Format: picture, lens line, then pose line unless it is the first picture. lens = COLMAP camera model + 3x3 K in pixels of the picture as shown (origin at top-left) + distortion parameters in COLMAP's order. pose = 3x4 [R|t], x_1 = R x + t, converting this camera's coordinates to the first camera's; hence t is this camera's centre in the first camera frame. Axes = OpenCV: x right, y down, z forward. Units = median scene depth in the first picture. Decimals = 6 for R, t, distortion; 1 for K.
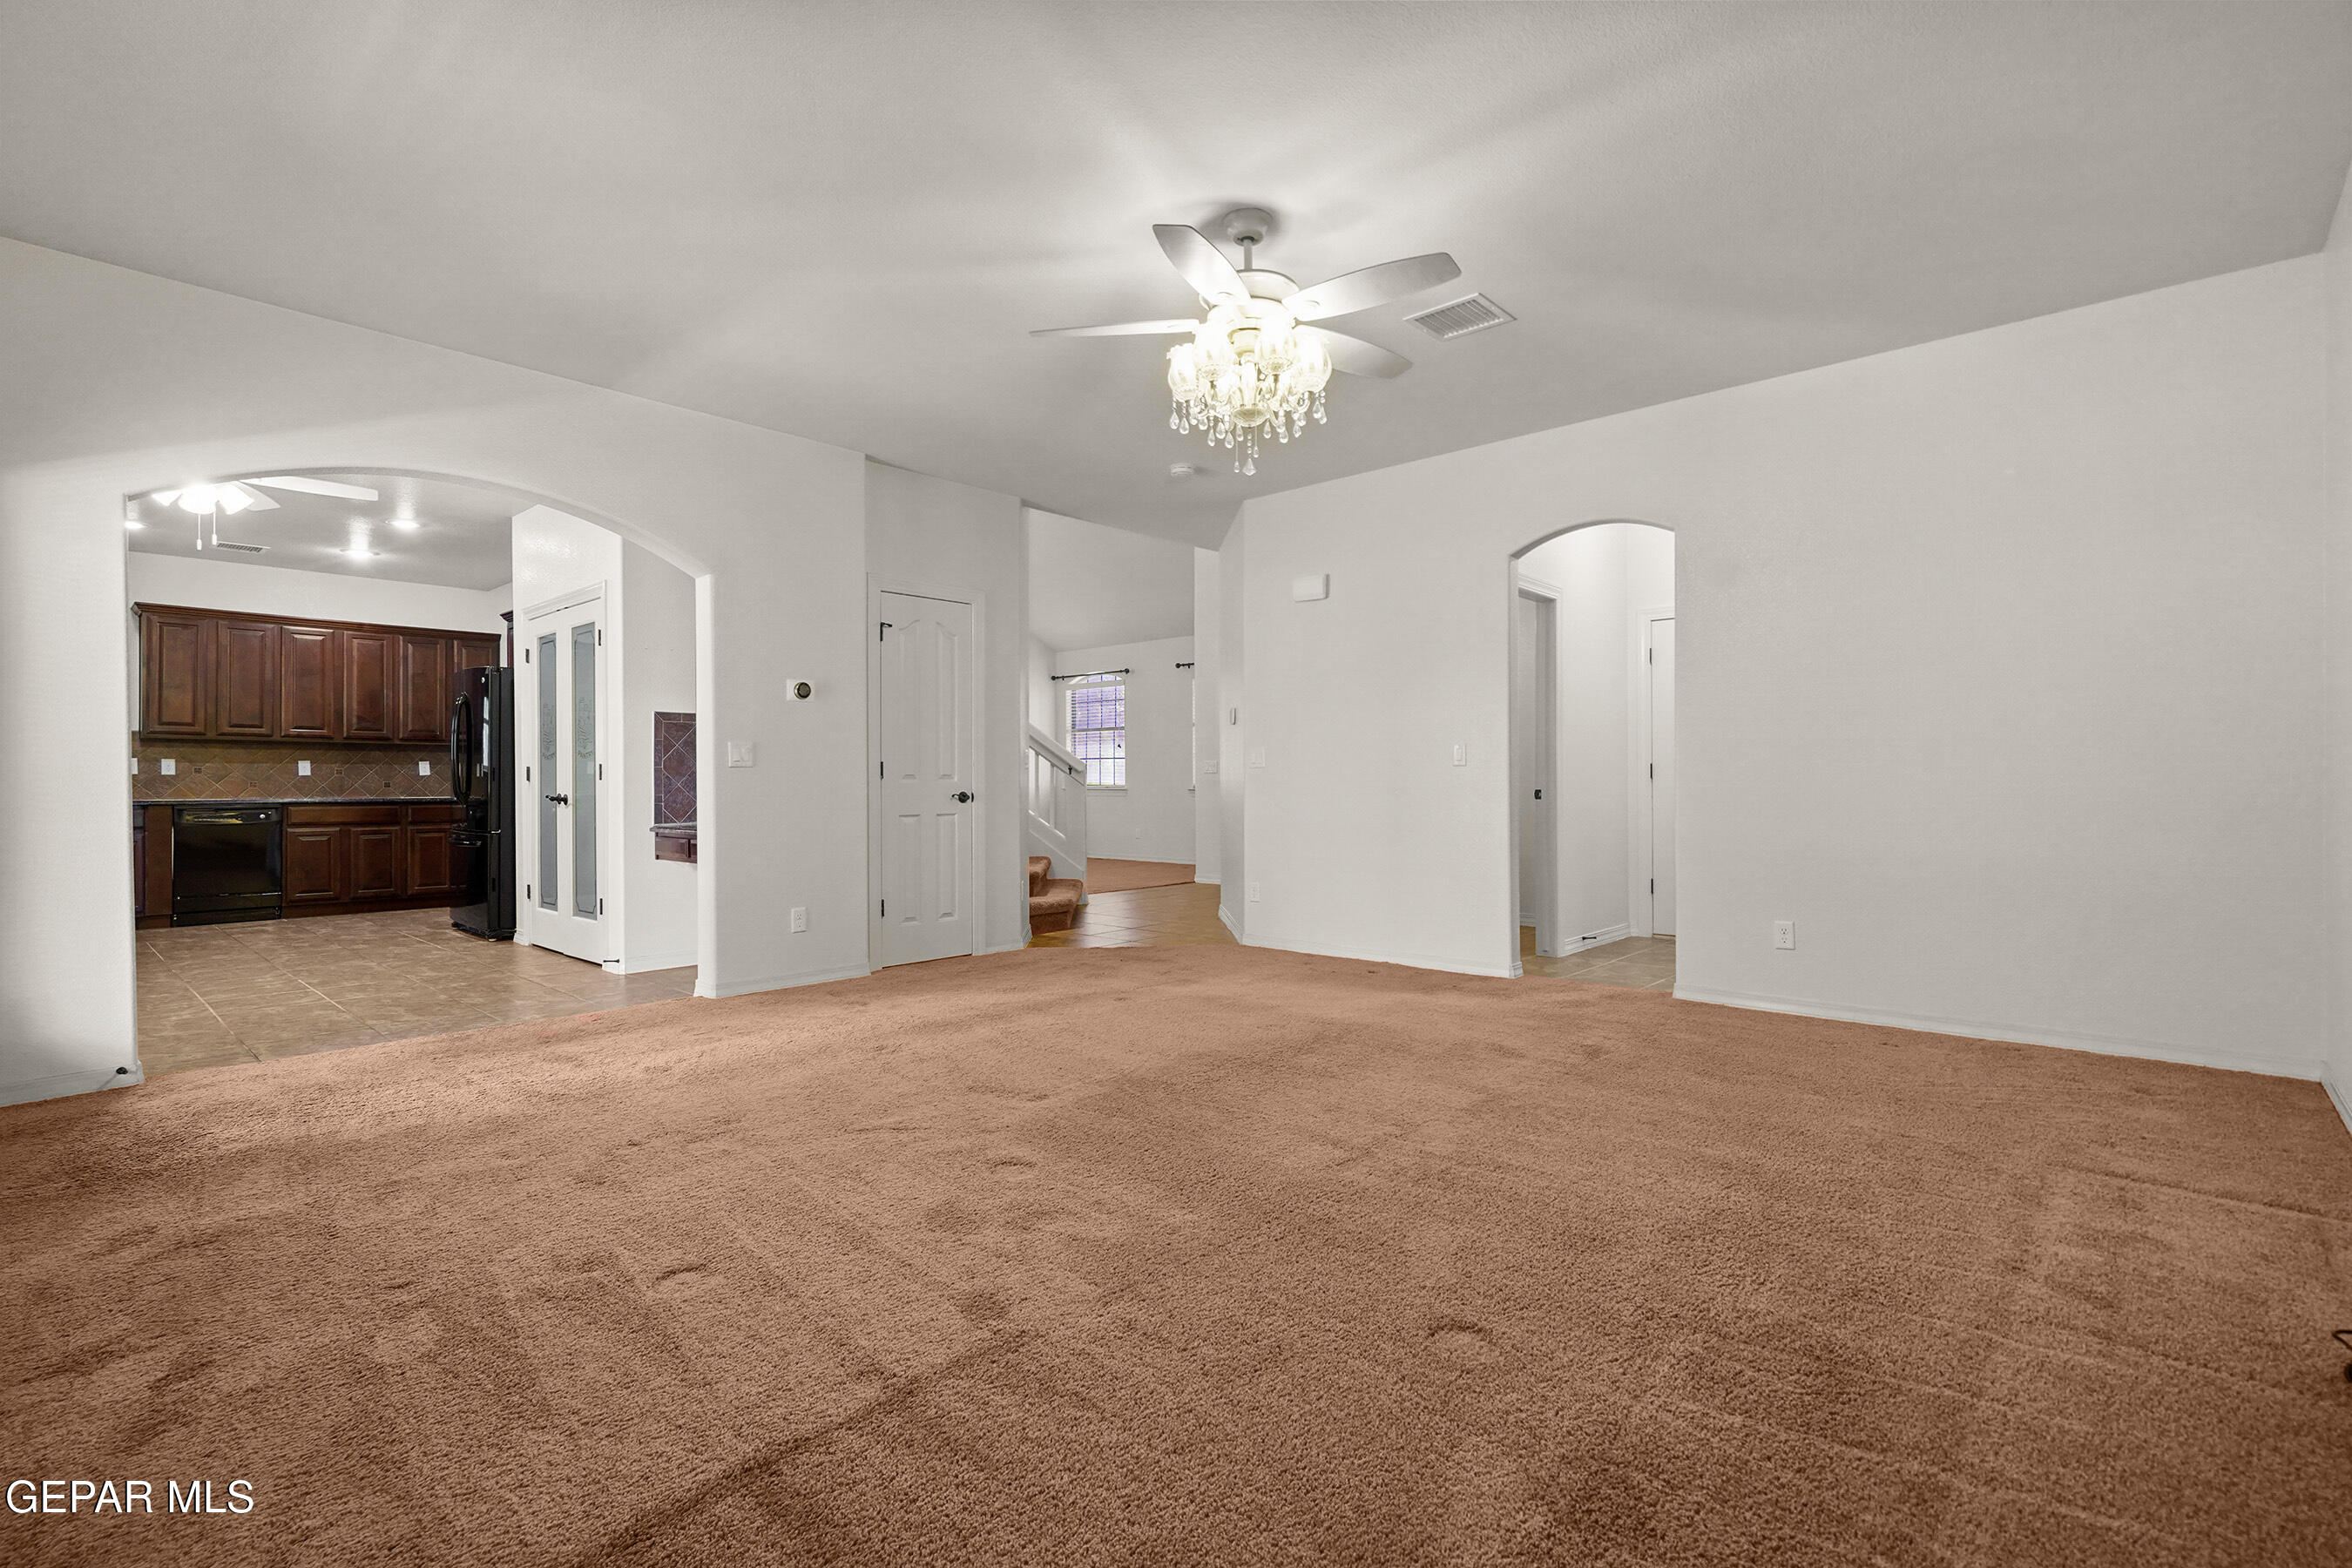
lens RADIAL K [[1090.4, 0, 1171.3], [0, 1090.4, 781.8], [0, 0, 1]] dist [-0.000501, 0.000156]
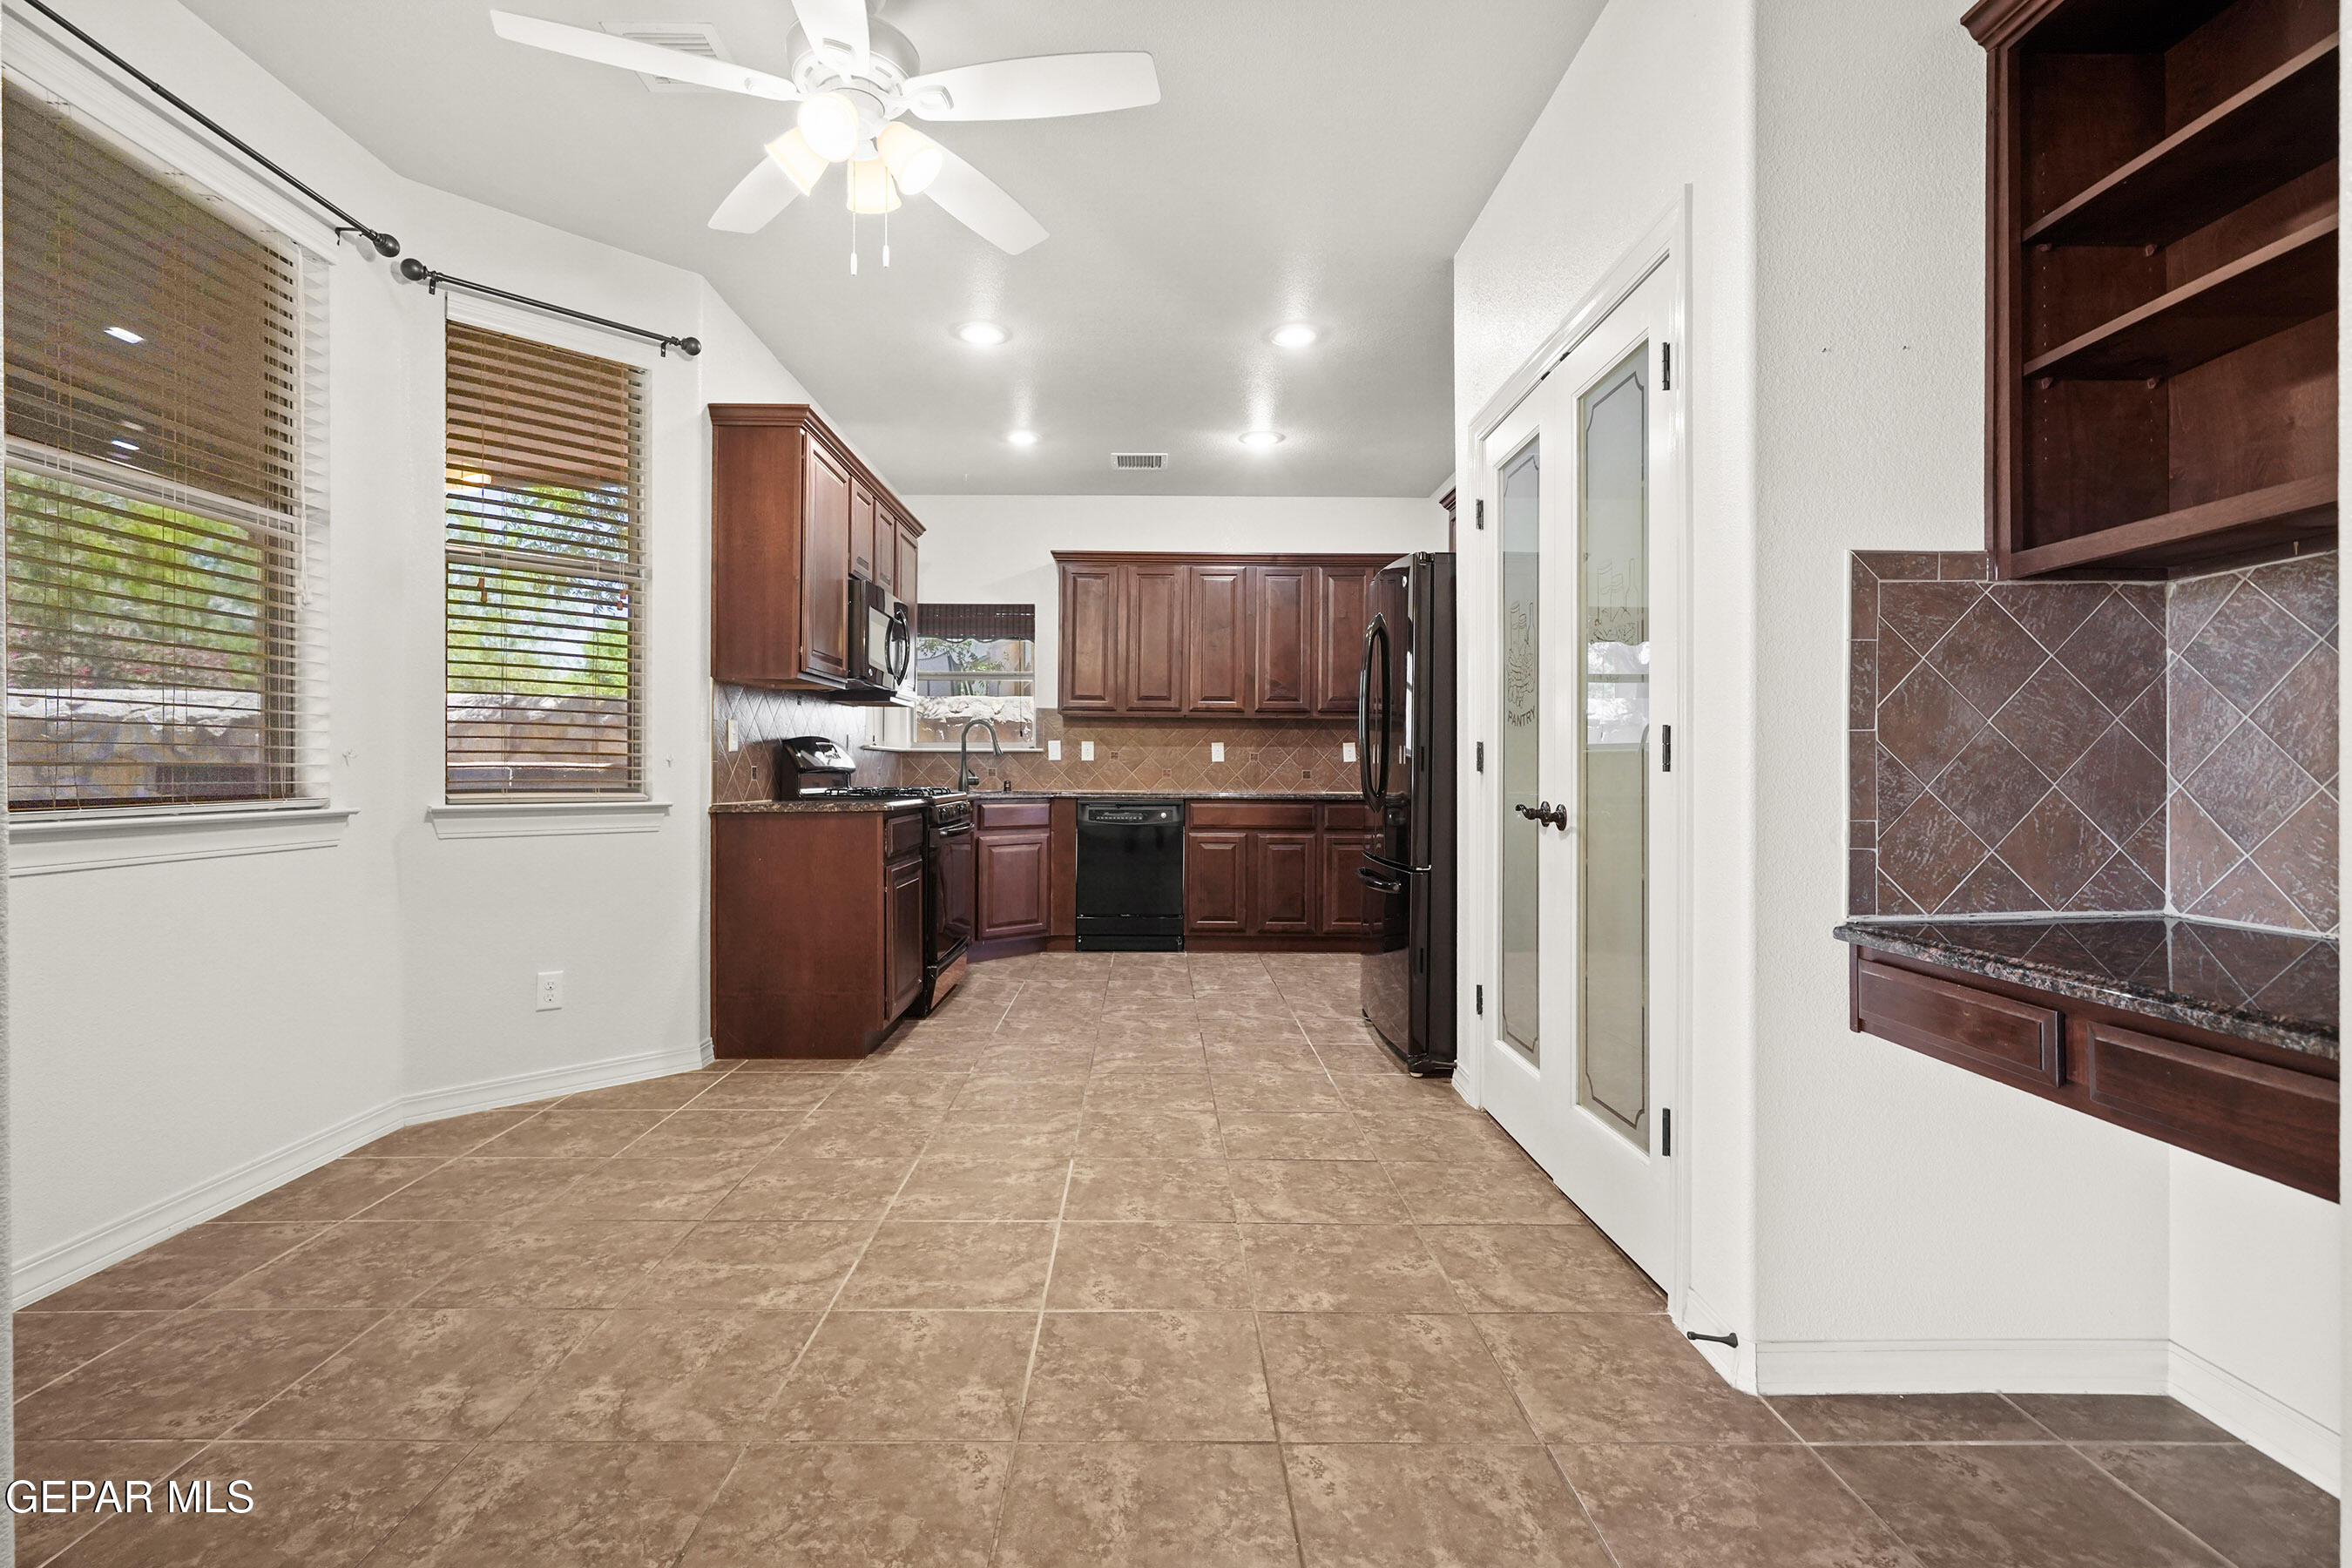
lens RADIAL K [[1090.4, 0, 1178.3], [0, 1090.4, 767.3], [0, 0, 1]] dist [-0.000501, 0.000156]
pose [[0.698326, 0.003641, -0.715770, -0.275478], [-0.005442, 0.999985, -0.000223, -0.001640], [0.715759, 0.004051, 0.698336, 0.462929]]
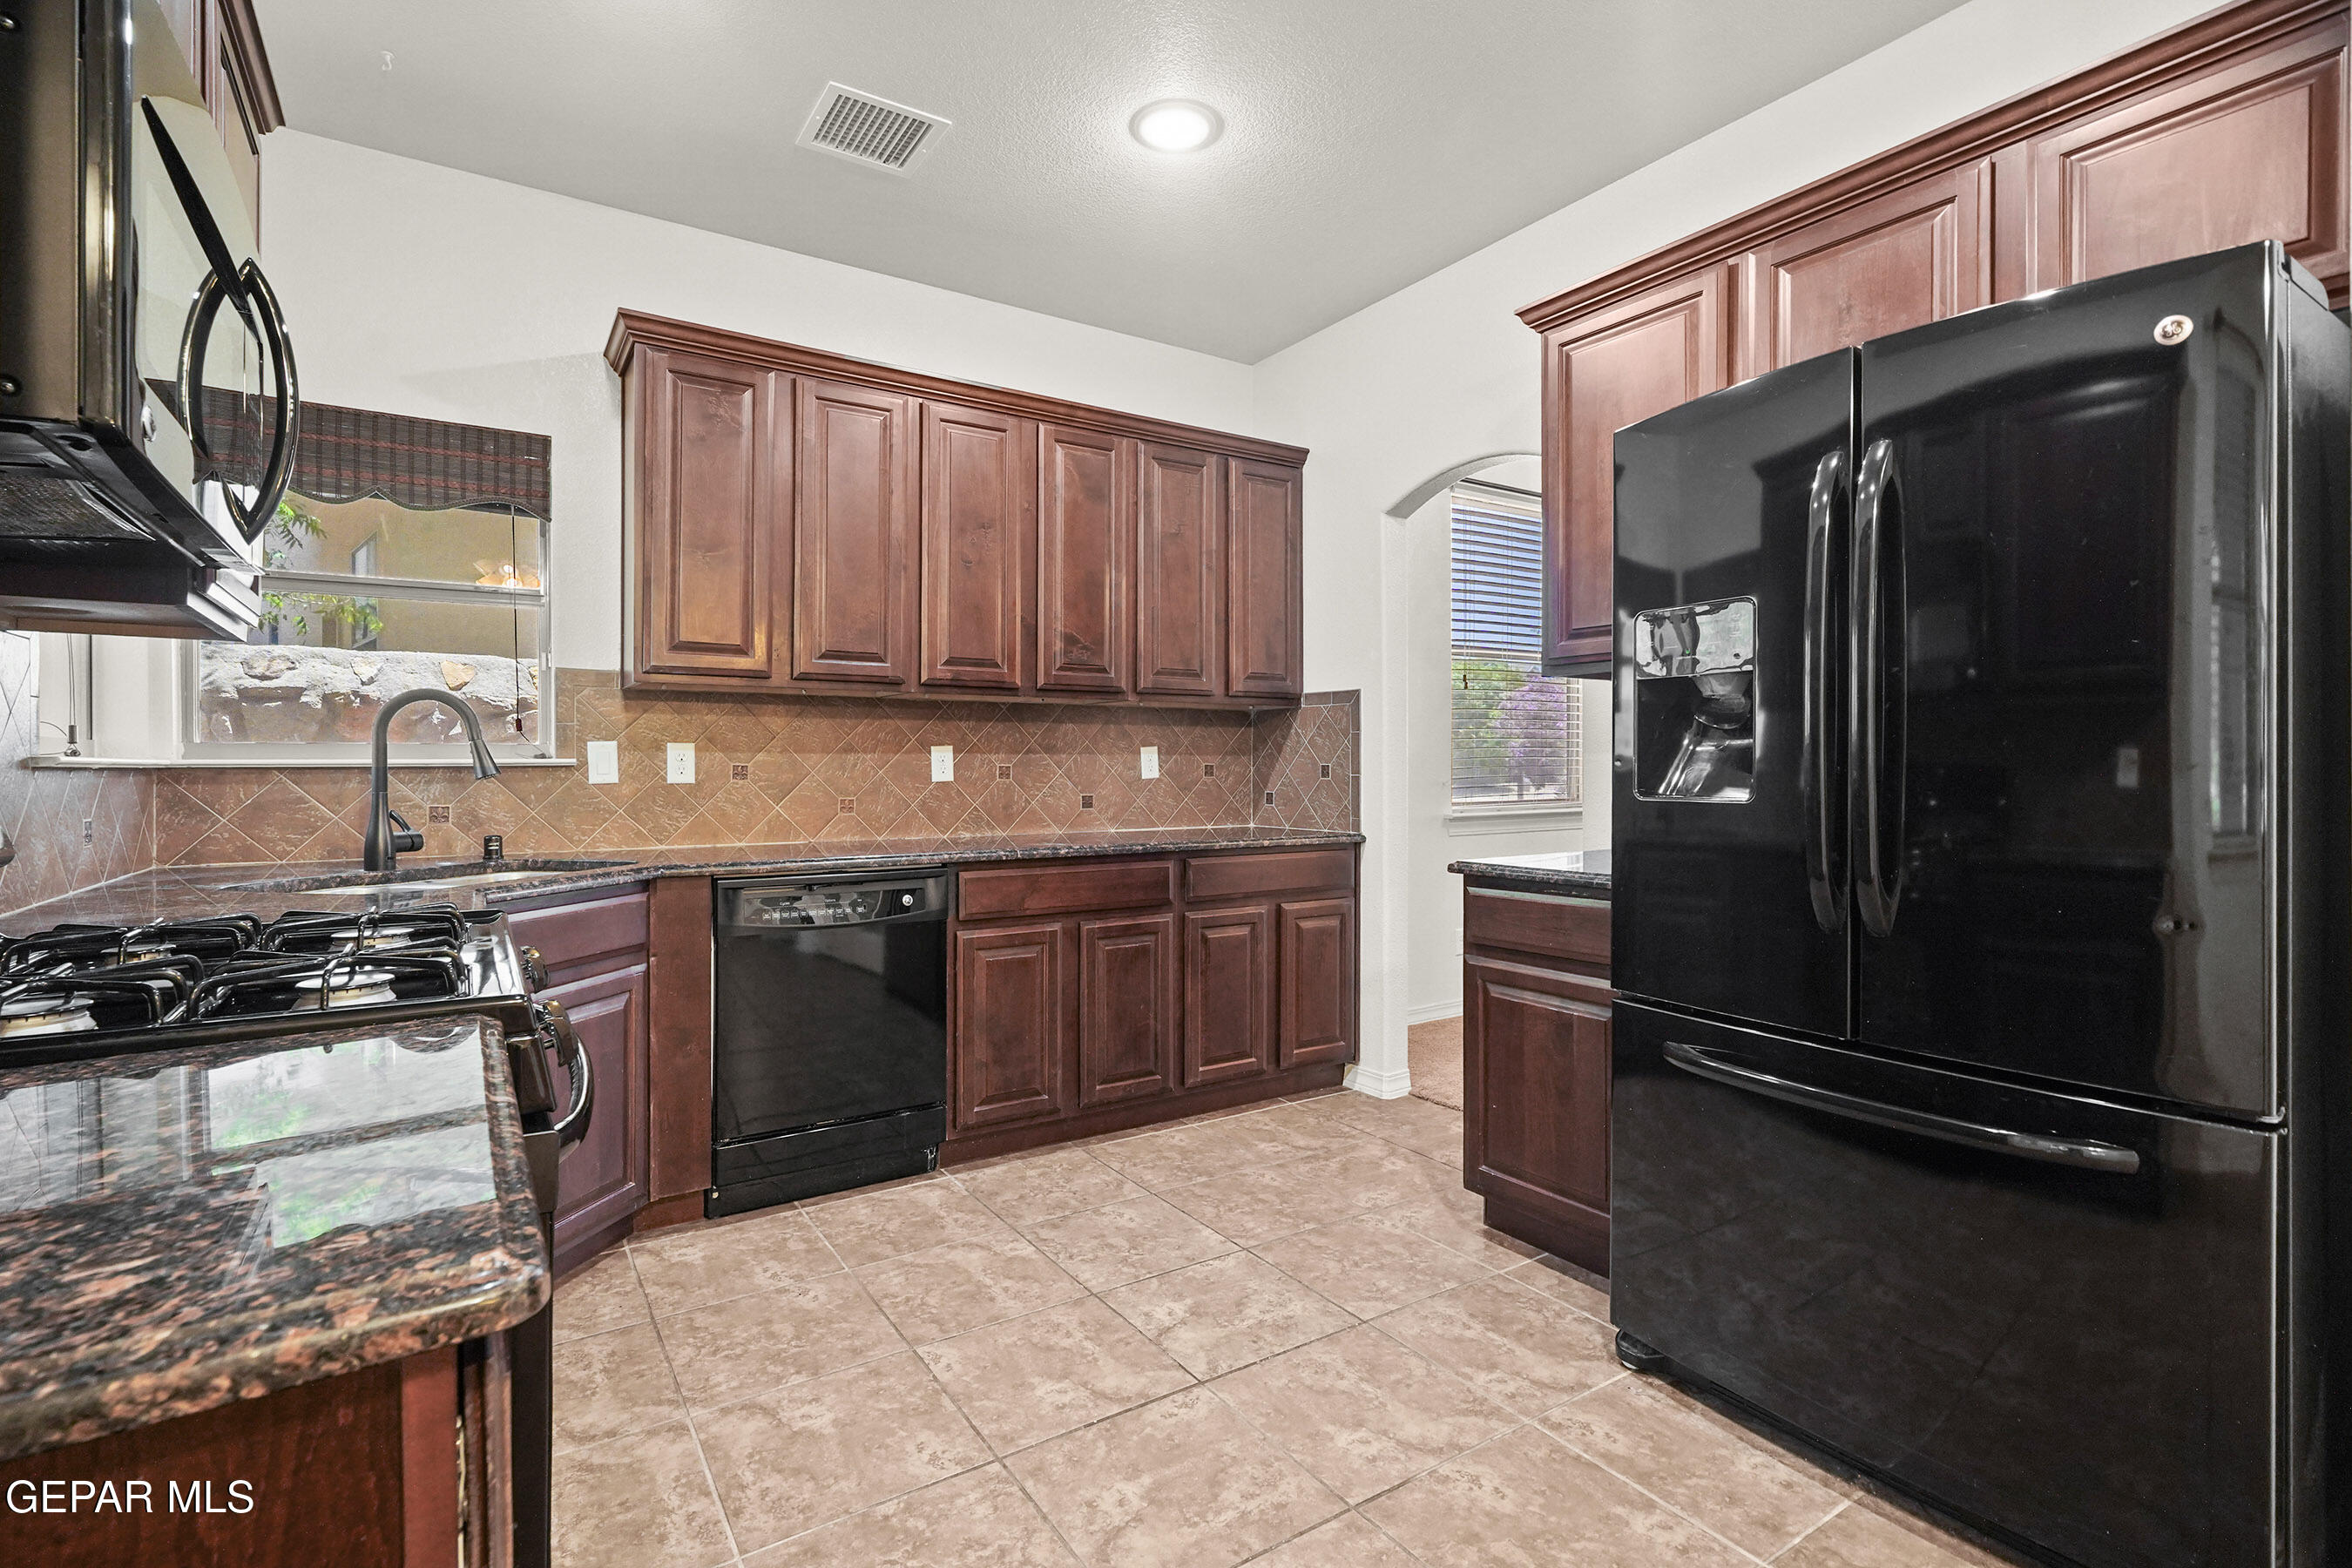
lens RADIAL K [[1090.4, 0, 1179.0], [0, 1090.4, 765.6], [0, 0, 1]] dist [-0.000501, 0.000156]
pose [[0.970881, 0.000232, -0.239561, -0.637824], [0.000429, 0.999996, 0.002707, -0.013635], [0.239561, -0.002731, 0.970878, 0.647509]]
